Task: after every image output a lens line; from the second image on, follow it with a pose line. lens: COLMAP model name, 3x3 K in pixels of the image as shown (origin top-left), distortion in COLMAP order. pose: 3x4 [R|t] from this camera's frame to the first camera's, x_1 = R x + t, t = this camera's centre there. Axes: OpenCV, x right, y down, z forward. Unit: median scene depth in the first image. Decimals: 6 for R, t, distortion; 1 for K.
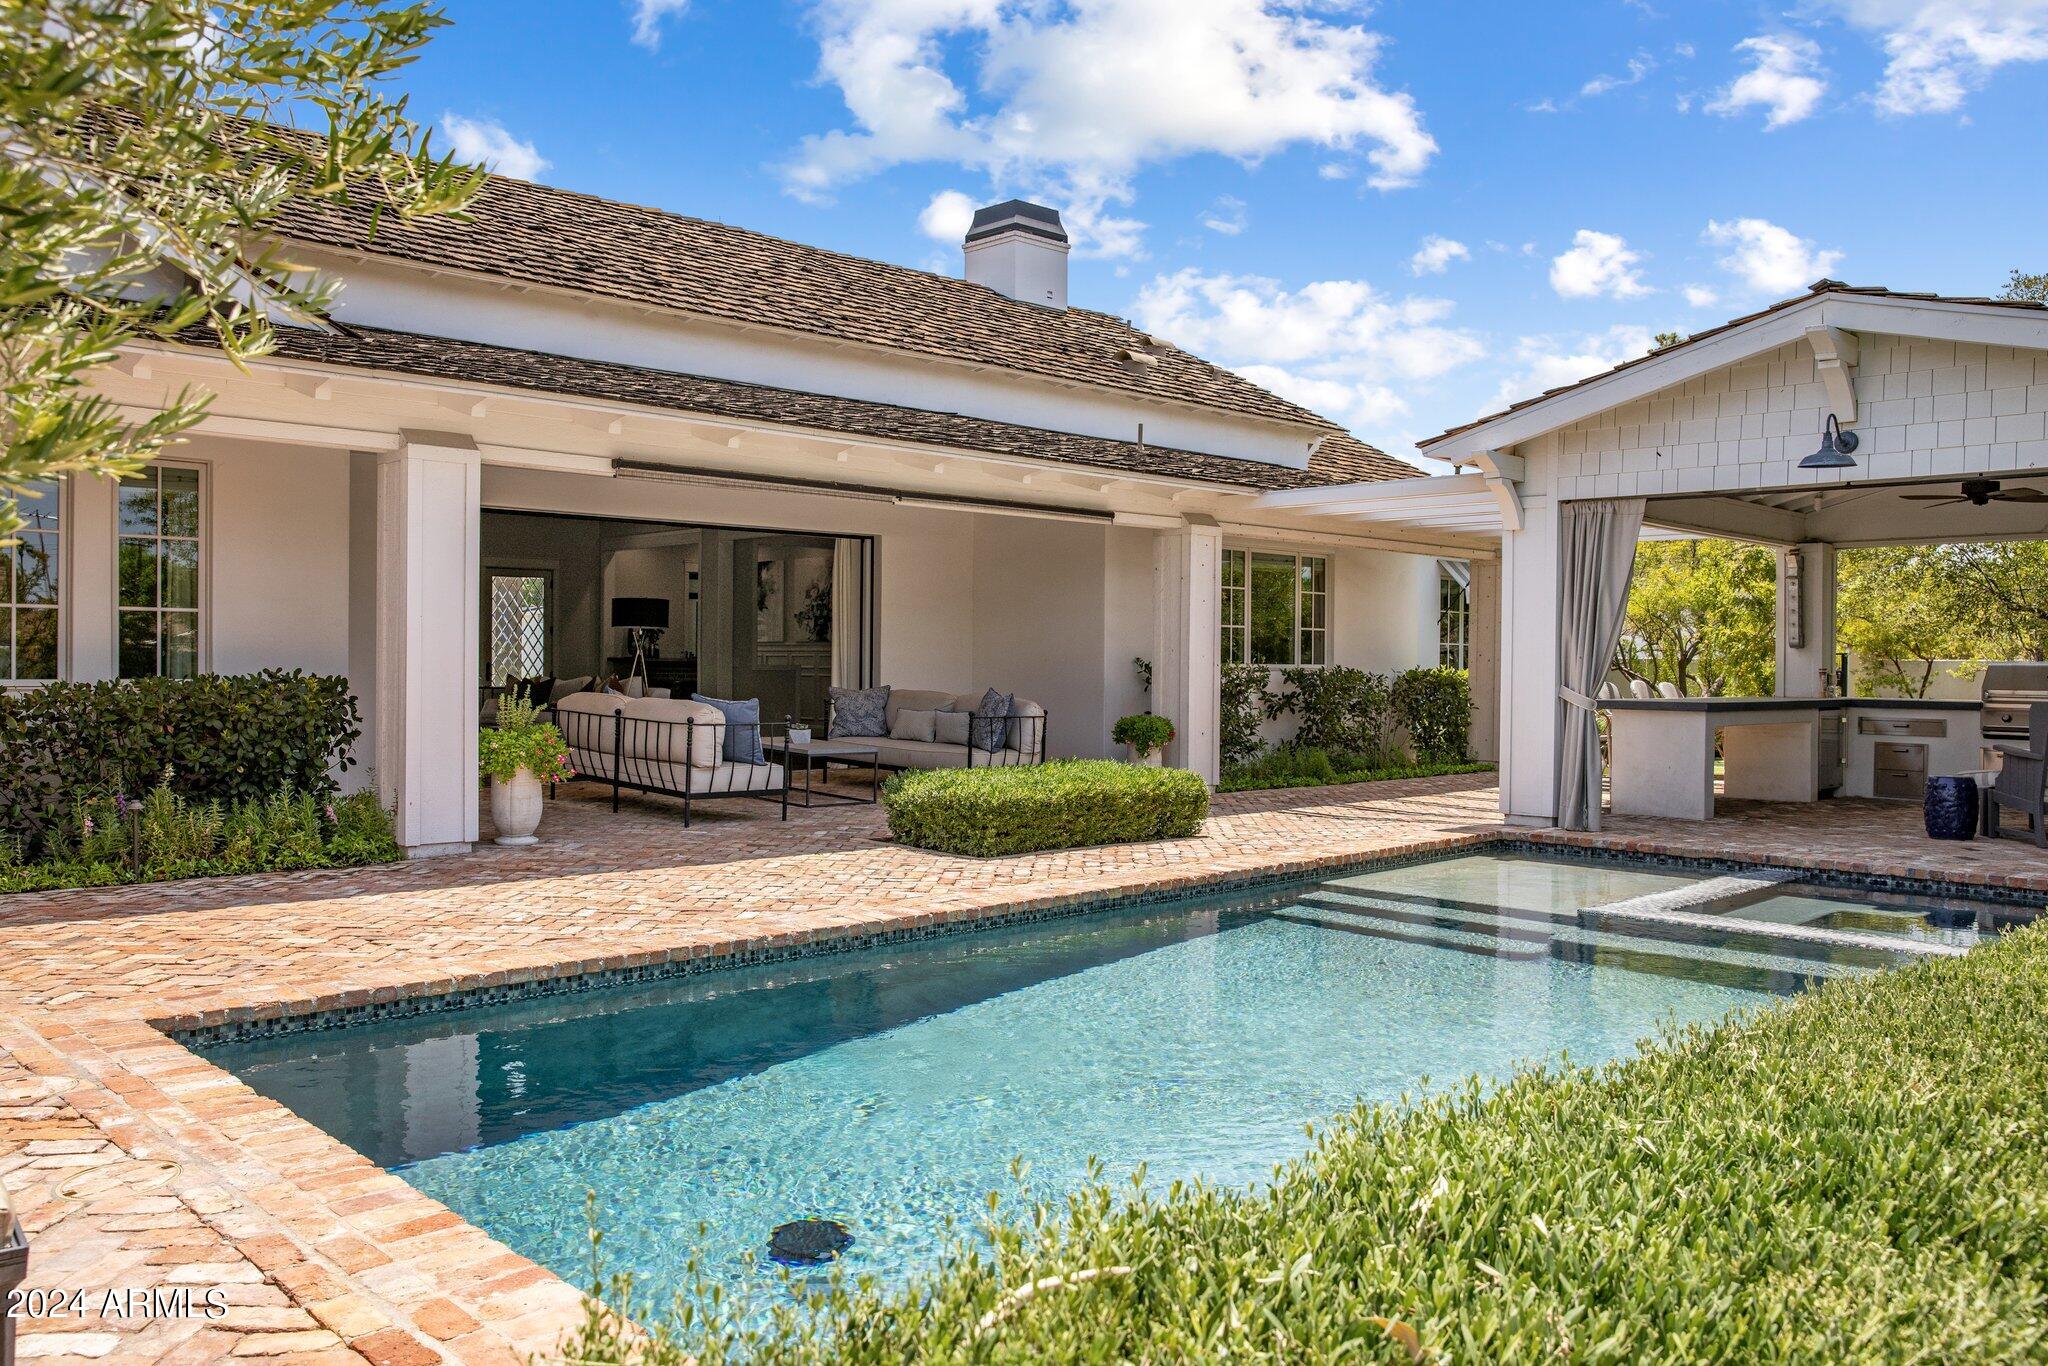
lens RADIAL K [[1615.6, 0, 1023.1], [0, 1615.6, 681.1], [0, 0, 1]] dist [0.002960, -0.000283]
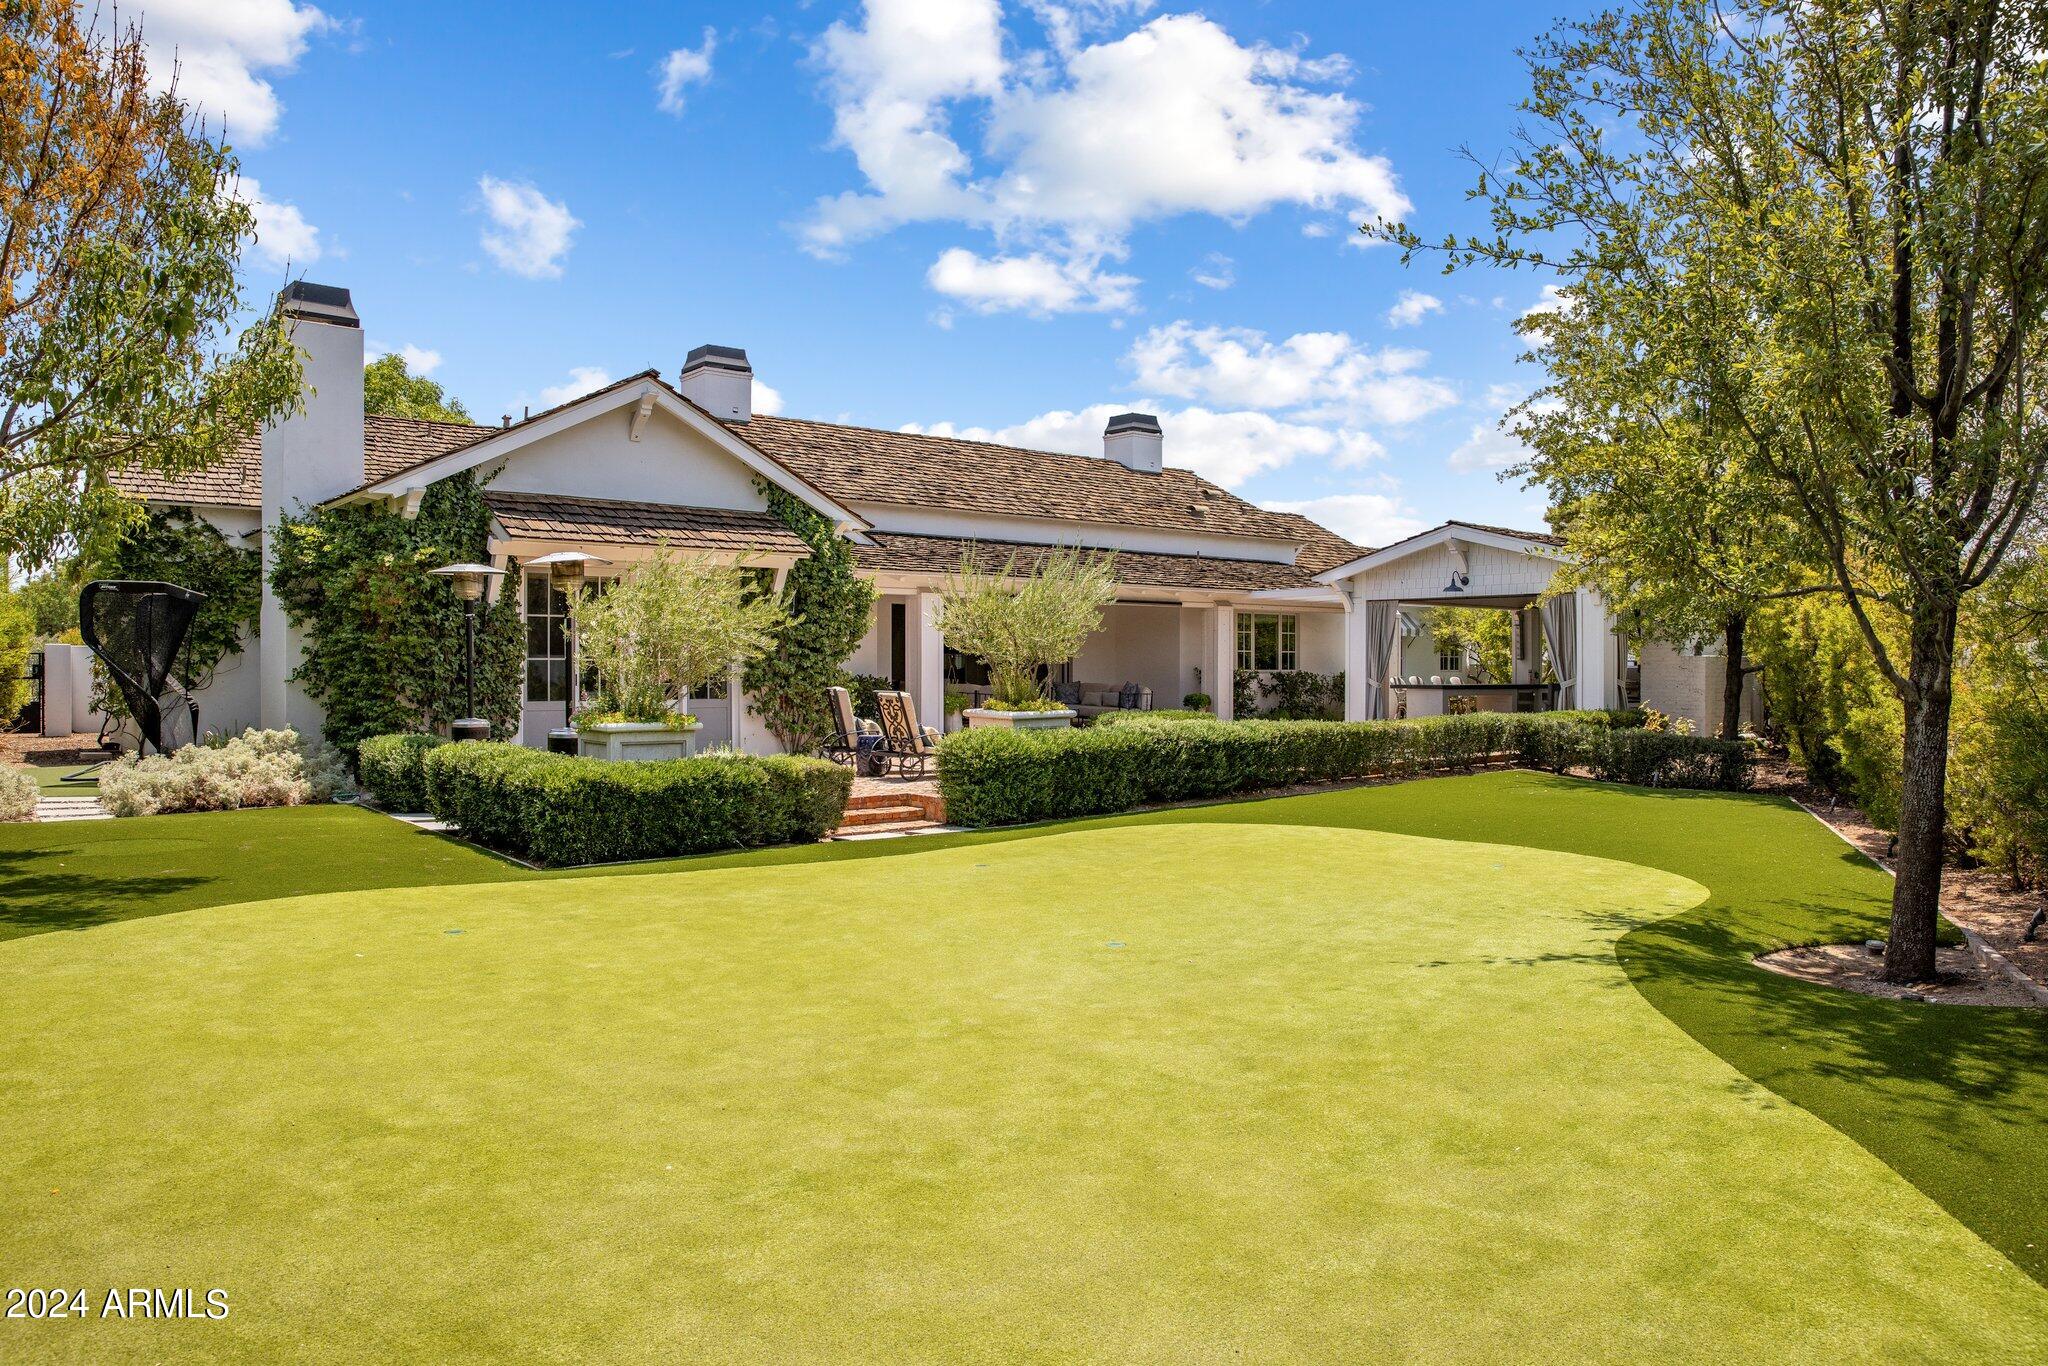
lens RADIAL K [[1399.1, 0, 1025.9], [0, 1399.1, 674.5], [0, 0, 1]] dist [-0.000411, 0.000535]
pose [[0.997295, -0.007493, -0.073115, -0.015860], [0.006733, 0.999921, -0.010639, 0.012367], [0.073188, 0.010118, 0.997267, -0.786429]]
